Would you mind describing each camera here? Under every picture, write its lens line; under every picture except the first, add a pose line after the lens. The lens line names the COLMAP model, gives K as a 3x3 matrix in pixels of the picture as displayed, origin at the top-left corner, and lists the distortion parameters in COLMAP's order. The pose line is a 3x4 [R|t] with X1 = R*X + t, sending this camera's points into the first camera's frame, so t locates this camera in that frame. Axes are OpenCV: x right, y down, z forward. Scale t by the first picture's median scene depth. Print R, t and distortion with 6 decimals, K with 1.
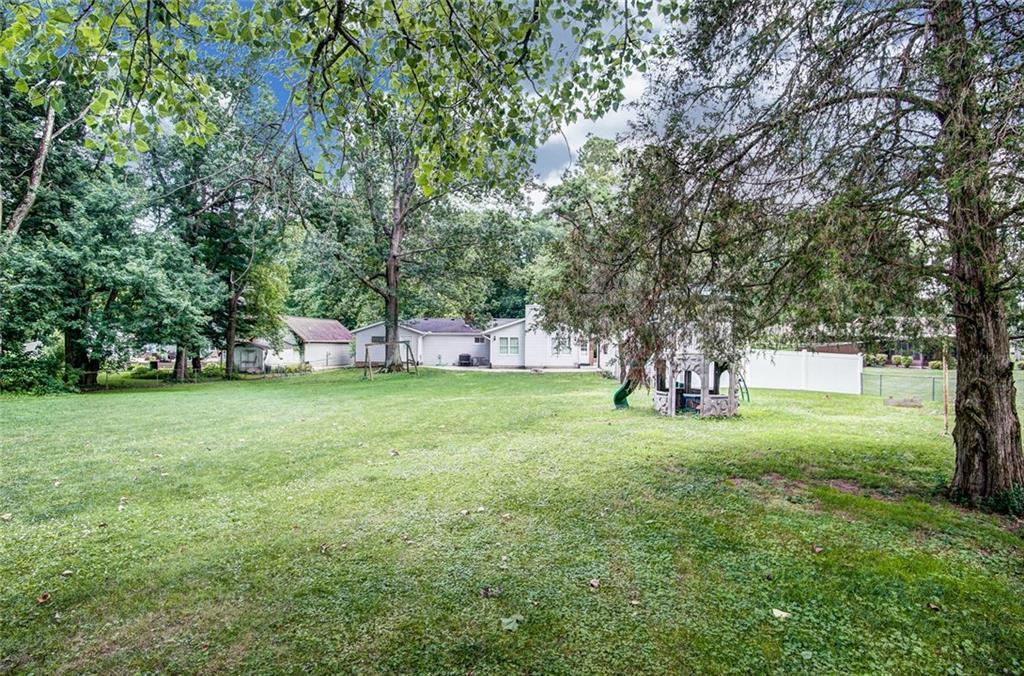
lens RADIAL K [[547.6, 0, 512.0], [0, 547.6, 338.0], [0, 0, 1]] dist [-0.021304, -0.000115]
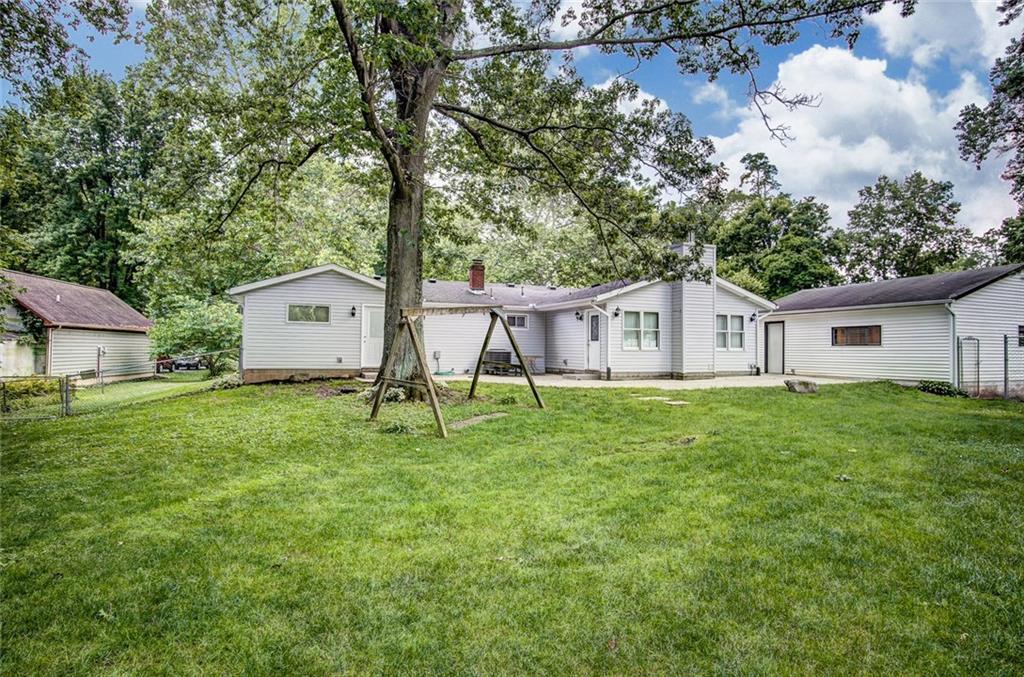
lens RADIAL K [[547.6, 0, 512.0], [0, 547.6, 338.5], [0, 0, 1]] dist [-0.021304, -0.000115]
pose [[0.917906, 0.010429, 0.396660, -0.257082], [-0.006439, 0.999914, -0.011390, 0.025006], [-0.396745, 0.007901, 0.917895, 0.554666]]
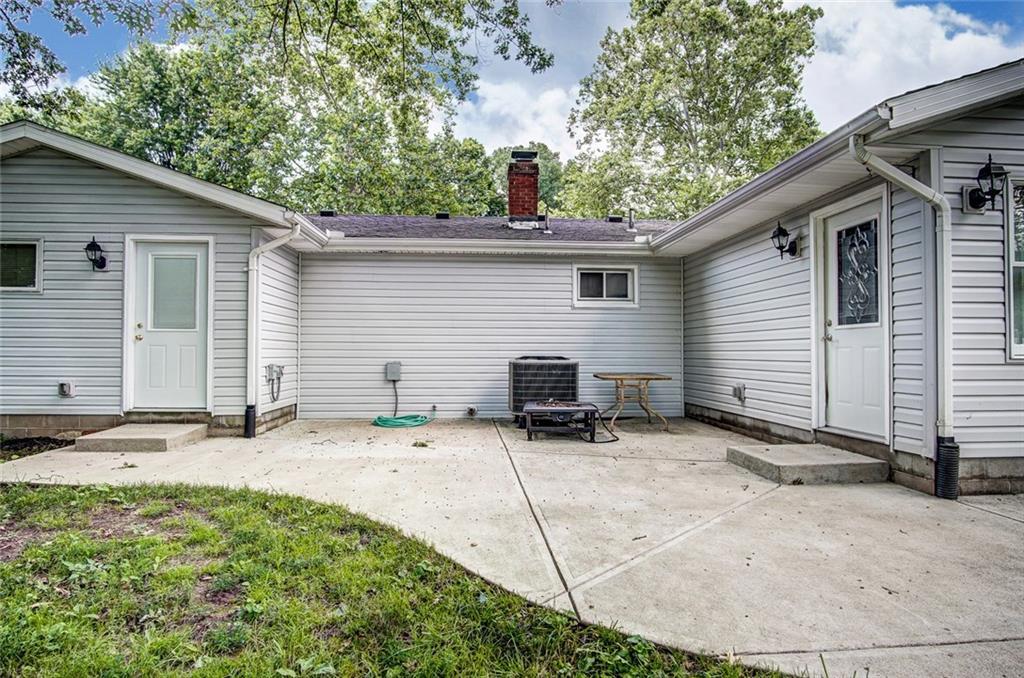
lens RADIAL K [[567.9, 0, 513.0], [0, 567.9, 343.8], [0, 0, 1]] dist [-0.042496, 0.016210]
pose [[0.992455, -0.002384, 0.122584, -0.113242], [0.003744, 0.999934, -0.010862, 0.026824], [-0.122551, 0.011239, 0.992399, 0.814152]]
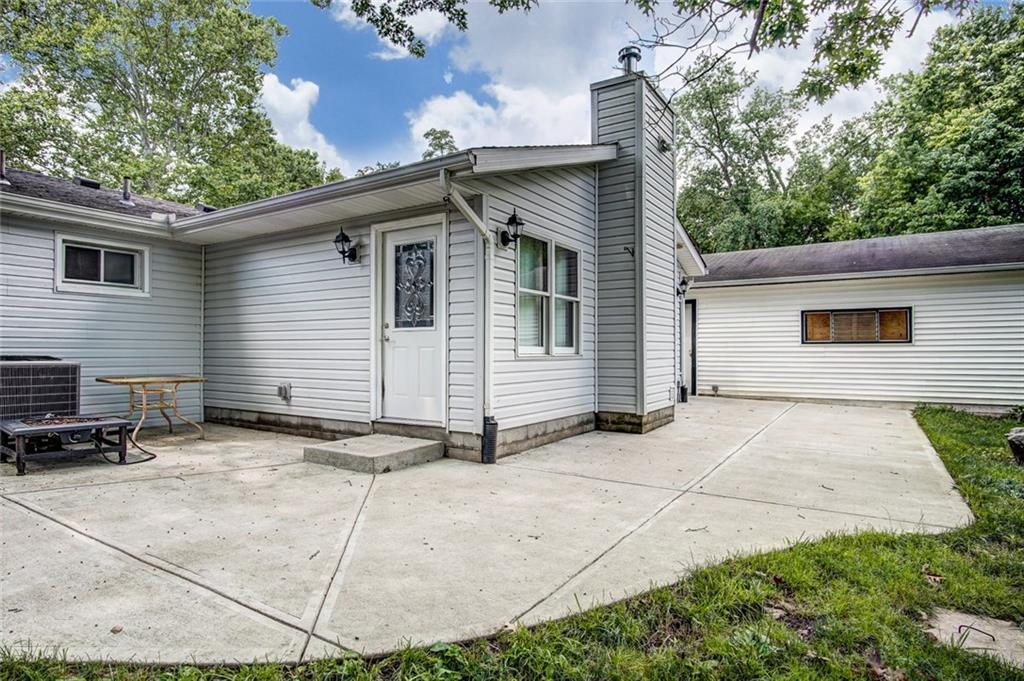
lens RADIAL K [[559.6, 0, 515.6], [0, 559.6, 344.6], [0, 0, 1]] dist [-0.029399, 0.002150]
pose [[0.498431, 0.007372, 0.866898, -0.132855], [-0.004159, 0.999973, -0.006112, 0.026610], [-0.866920, -0.000559, 0.498448, 0.831002]]
